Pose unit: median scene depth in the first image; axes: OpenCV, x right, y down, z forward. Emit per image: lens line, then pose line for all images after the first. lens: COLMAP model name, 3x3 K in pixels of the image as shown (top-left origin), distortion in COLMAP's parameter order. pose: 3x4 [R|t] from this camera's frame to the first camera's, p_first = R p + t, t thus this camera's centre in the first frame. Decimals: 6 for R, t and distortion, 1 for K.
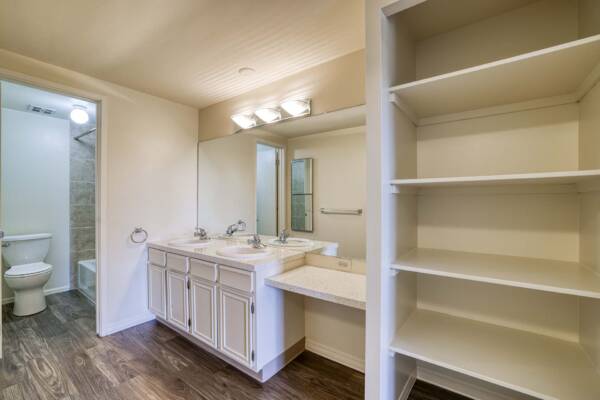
lens RADIAL K [[260.6, 0, 301.6], [0, 260.6, 200.9], [0, 0, 1]] dist [-0.017490, 0.002516]
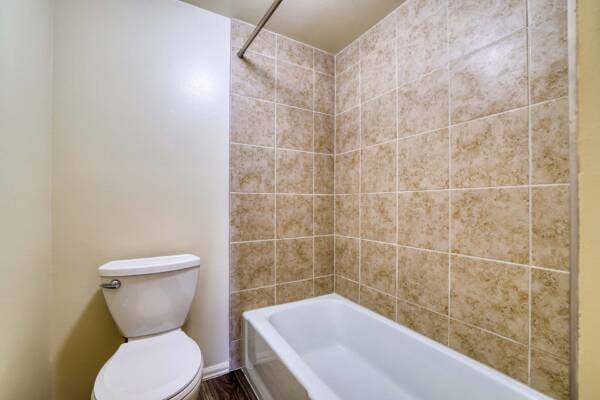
lens RADIAL K [[260.6, 0, 303.2], [0, 260.6, 201.4], [0, 0, 1]] dist [-0.017490, 0.002516]
pose [[0.913809, 0.002472, -0.406136, -0.567186], [-0.002543, 0.999997, 0.000364, 0.029775], [0.406136, 0.000700, 0.913812, 0.601048]]
